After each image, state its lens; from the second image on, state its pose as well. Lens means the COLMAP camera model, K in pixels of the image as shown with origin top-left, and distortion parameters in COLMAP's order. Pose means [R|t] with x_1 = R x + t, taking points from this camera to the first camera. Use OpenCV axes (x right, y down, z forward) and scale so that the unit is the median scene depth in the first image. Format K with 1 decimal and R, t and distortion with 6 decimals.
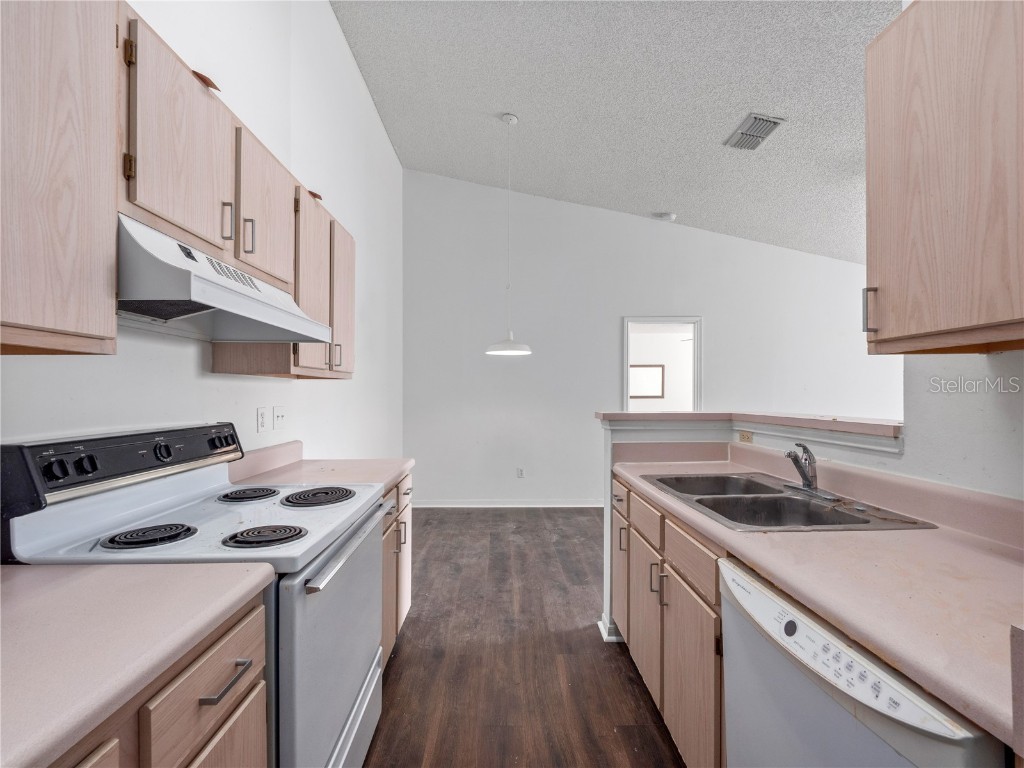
lens RADIAL K [[442.5, 0, 511.0], [0, 442.5, 391.0], [0, 0, 1]] dist [-0.002991, -0.004973]
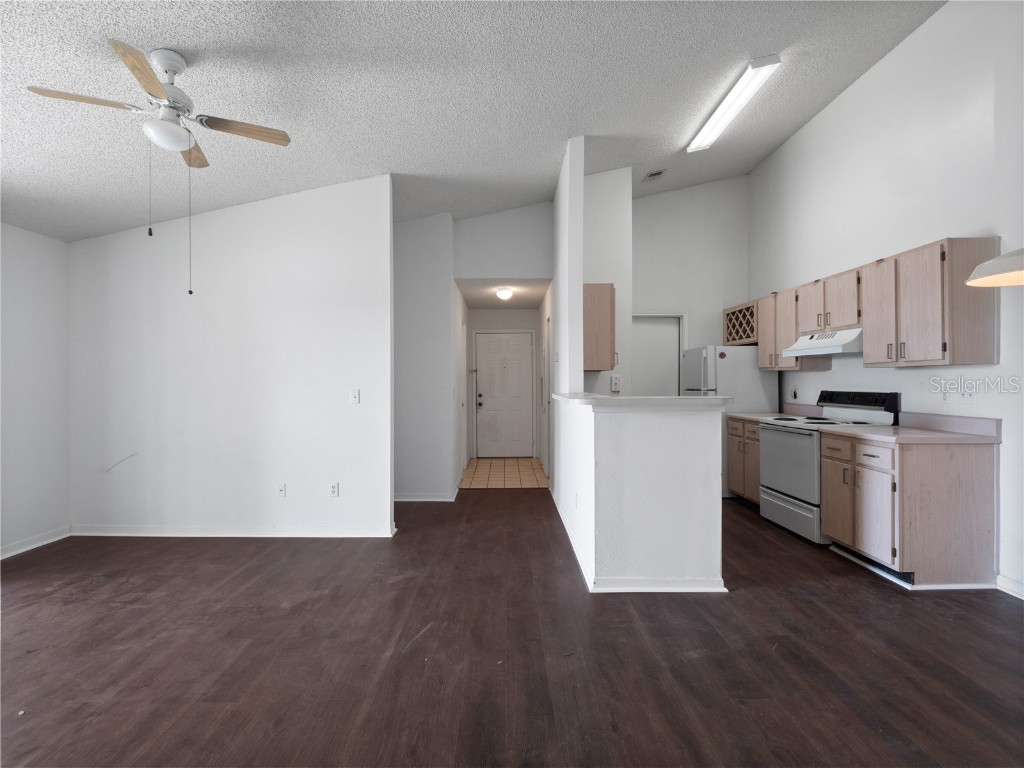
lens RADIAL K [[473.3, 0, 517.1], [0, 473.3, 377.7], [0, 0, 1]] dist [0.000417, -0.003615]
pose [[-0.999977, 0.006671, -0.001536, 0.612439], [0.006684, 0.999943, -0.008321, 0.009993], [0.001480, -0.008331, -0.999964, 1.865731]]
